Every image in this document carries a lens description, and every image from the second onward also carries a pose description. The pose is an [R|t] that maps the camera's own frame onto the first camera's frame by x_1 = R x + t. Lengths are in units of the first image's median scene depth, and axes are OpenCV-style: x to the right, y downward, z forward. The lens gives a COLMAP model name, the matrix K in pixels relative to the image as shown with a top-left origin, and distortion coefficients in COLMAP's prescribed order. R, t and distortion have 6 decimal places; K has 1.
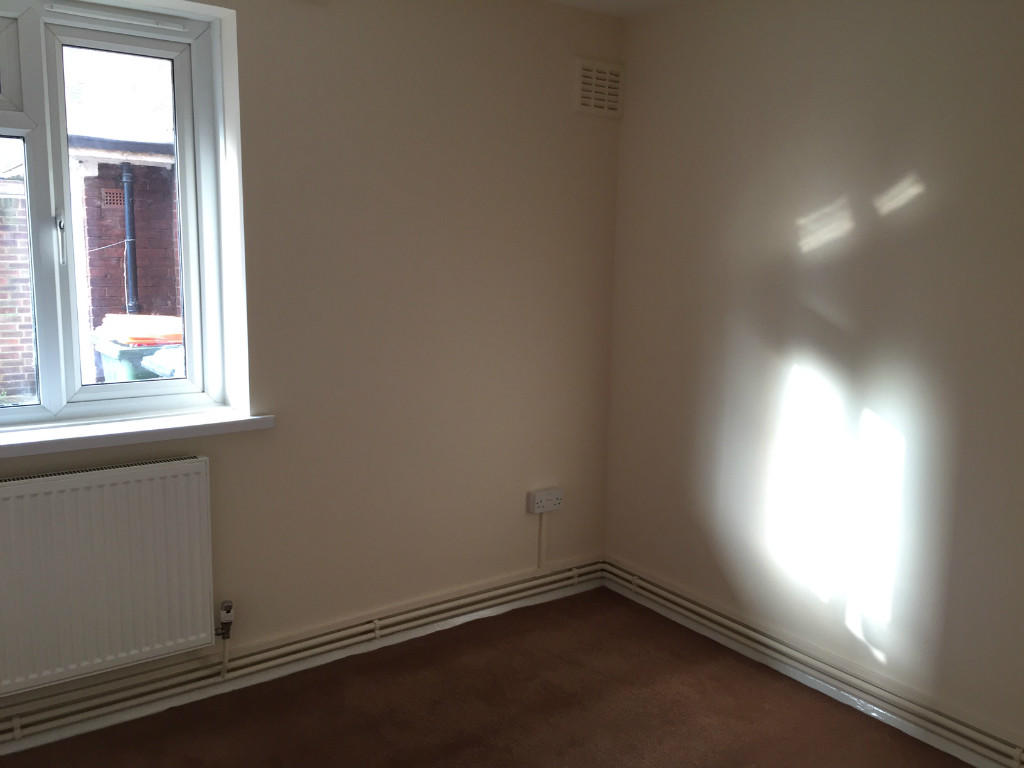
lens RADIAL K [[868.8, 0, 512.0], [0, 868.8, 384.0], [0, 0, 1]] dist [0.005585, -0.003367]
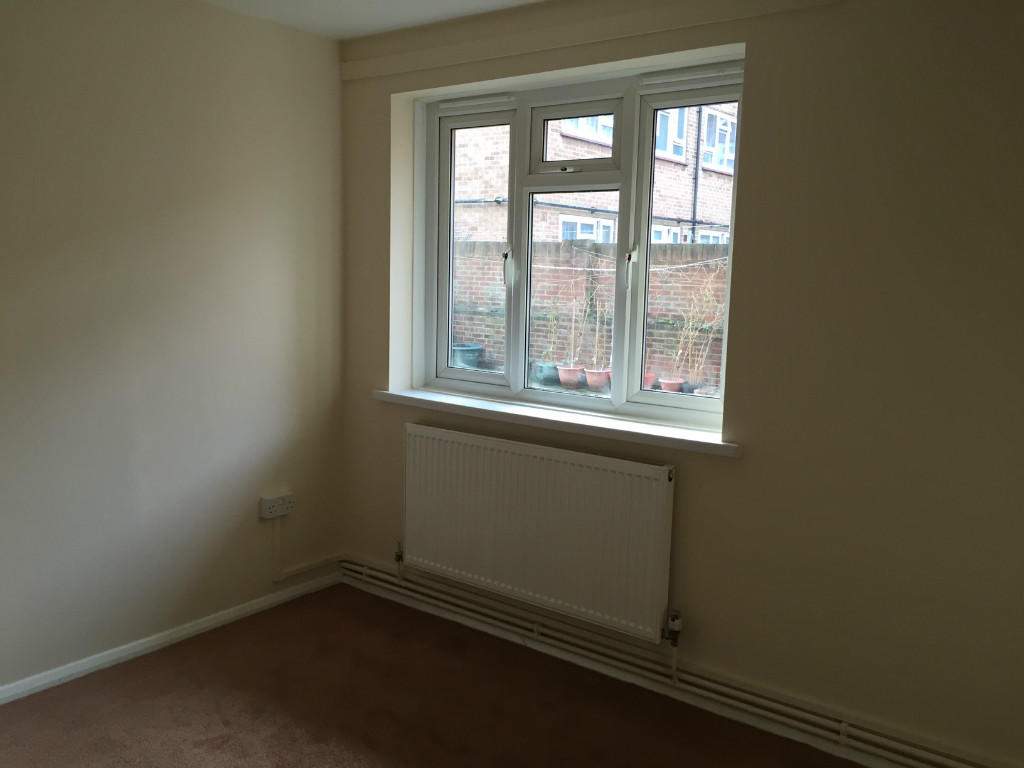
lens RADIAL K [[911.6, 0, 512.0], [0, 911.6, 384.0], [0, 0, 1]] dist [0.057979, -0.001543]
pose [[0.276566, 0.115866, -0.953985, 0.679524], [-0.169358, 0.983044, 0.070298, -0.066569], [0.945954, 0.142123, 0.291499, 0.477930]]
